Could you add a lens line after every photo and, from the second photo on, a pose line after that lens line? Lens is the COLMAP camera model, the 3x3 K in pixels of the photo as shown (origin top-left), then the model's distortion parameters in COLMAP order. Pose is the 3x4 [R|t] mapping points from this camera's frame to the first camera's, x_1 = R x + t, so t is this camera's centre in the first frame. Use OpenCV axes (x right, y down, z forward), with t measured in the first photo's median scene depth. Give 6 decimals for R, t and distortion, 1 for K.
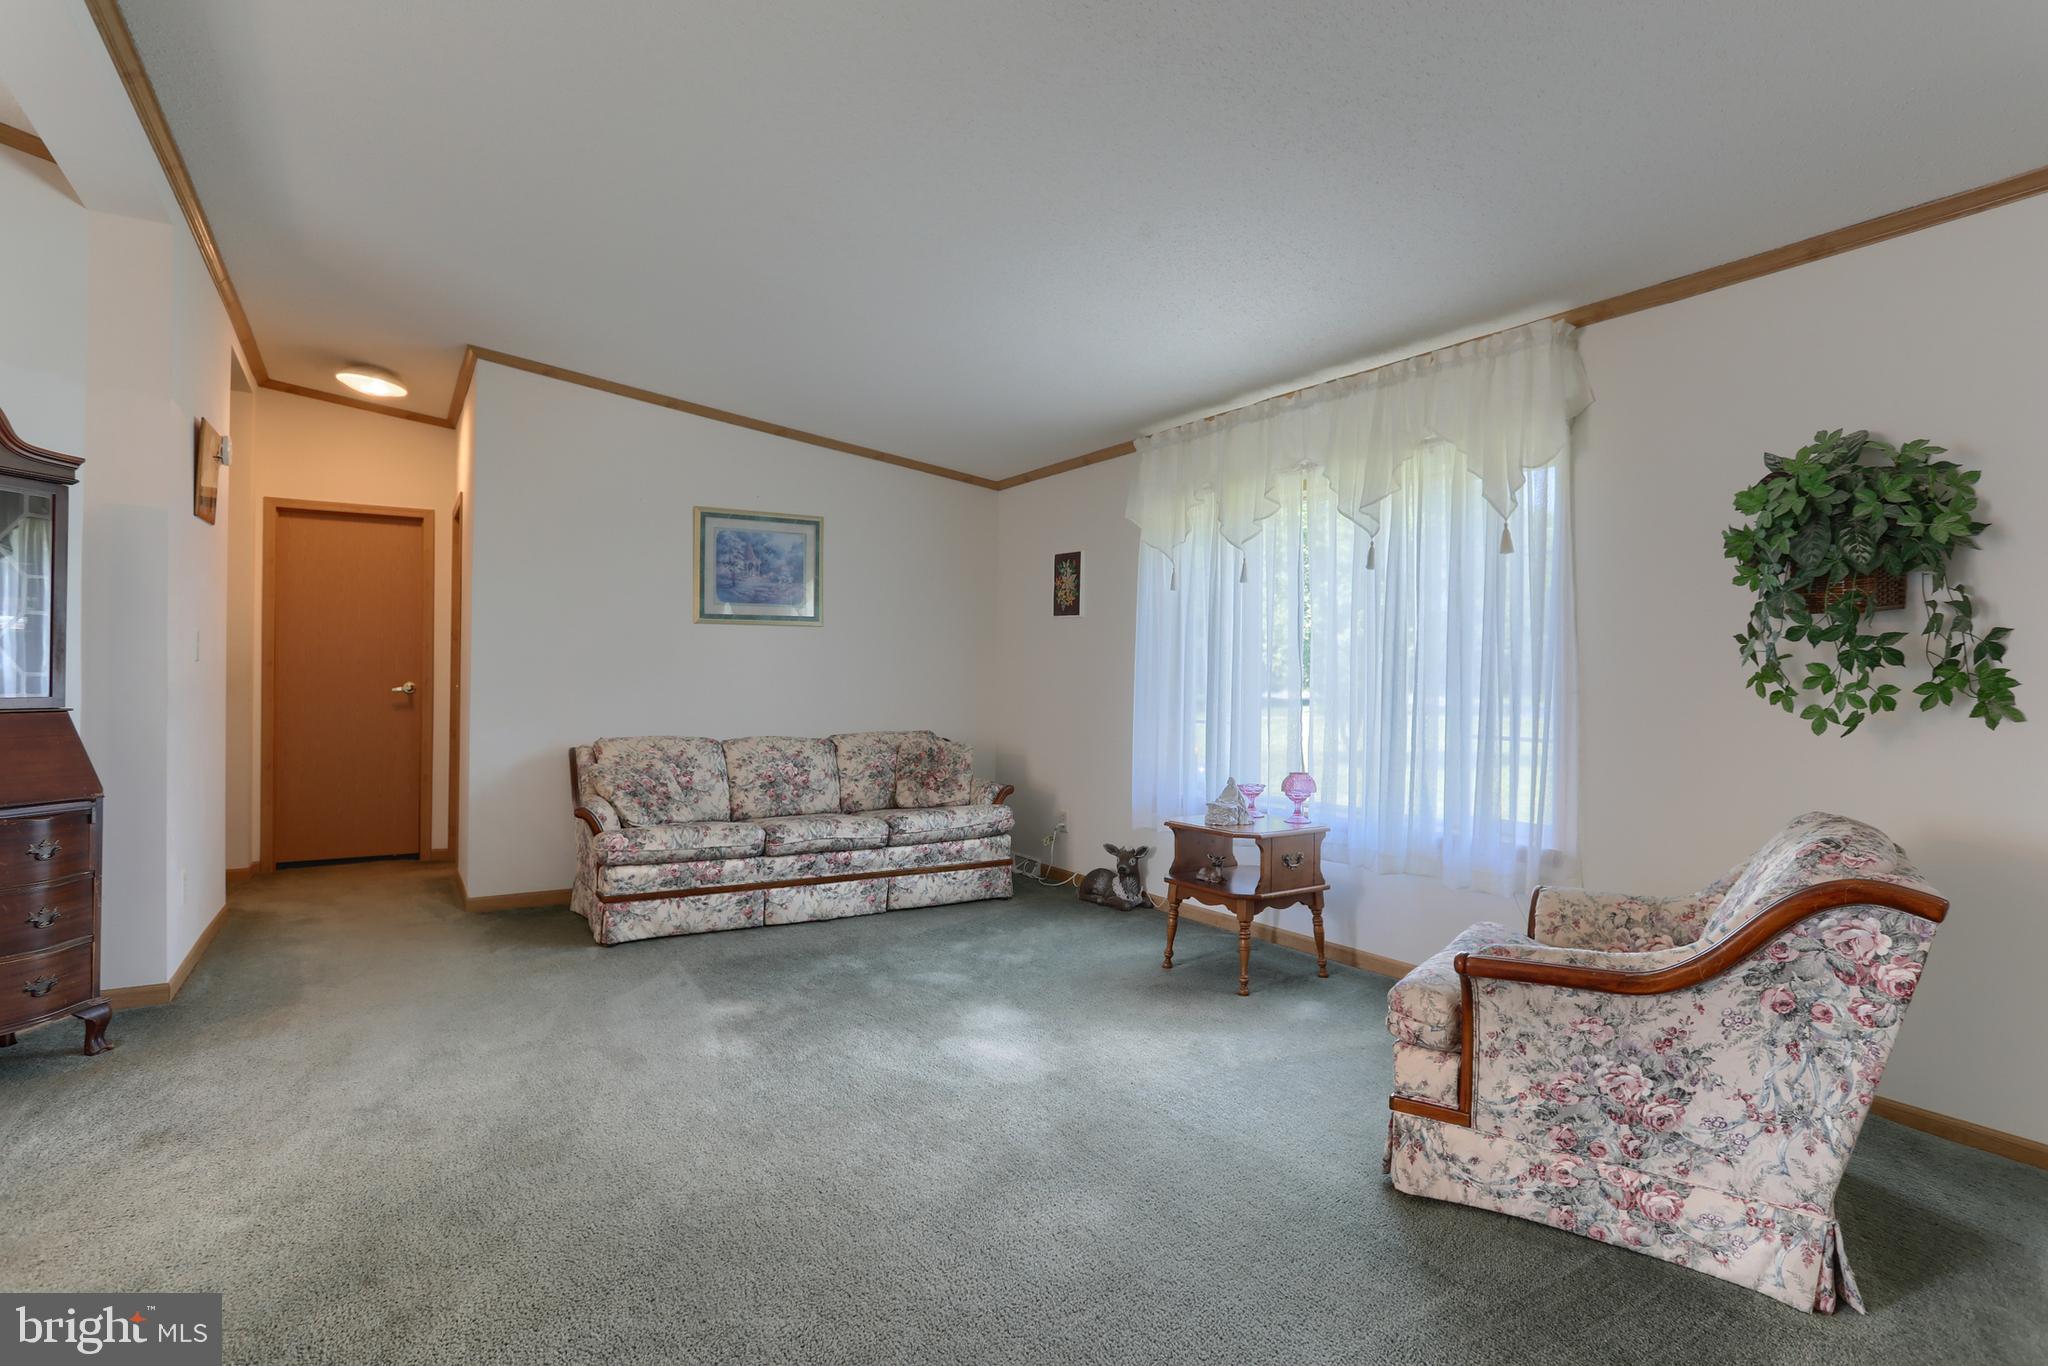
lens RADIAL K [[1036.0, 0, 1018.9], [0, 1036.0, 667.0], [0, 0, 1]] dist [-0.041462, 0.020224]
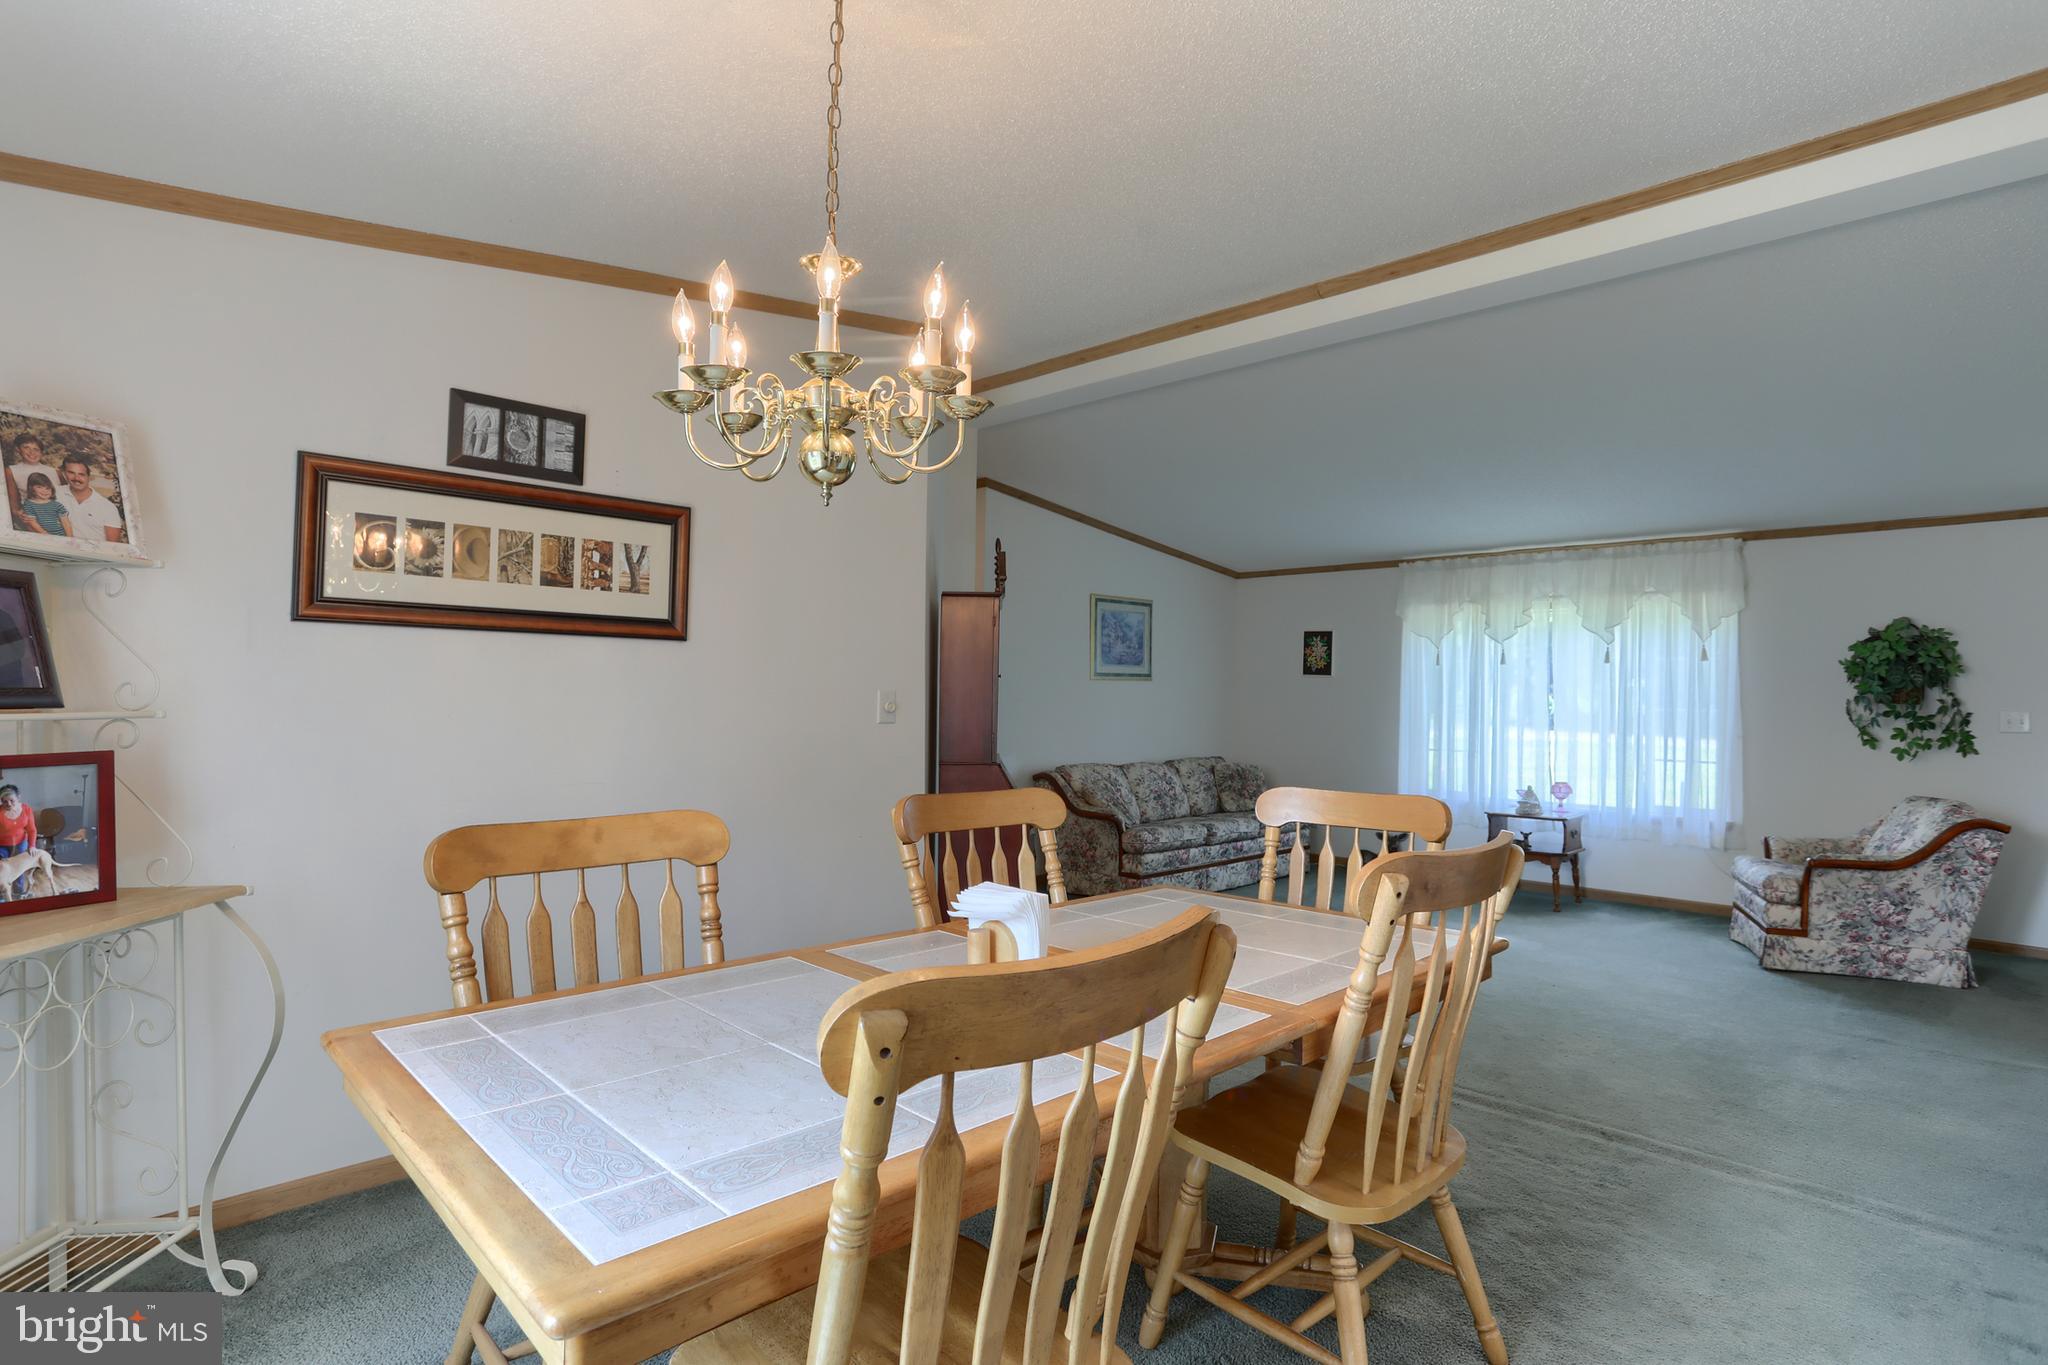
lens RADIAL K [[1065.1, 0, 1019.1], [0, 1065.1, 666.7], [0, 0, 1]] dist [-0.046979, 0.022639]
pose [[0.974770, 0.012535, 0.222858, -1.029213], [-0.009960, 0.999870, -0.012675, -0.058366], [-0.222987, 0.010135, 0.974769, -0.500494]]
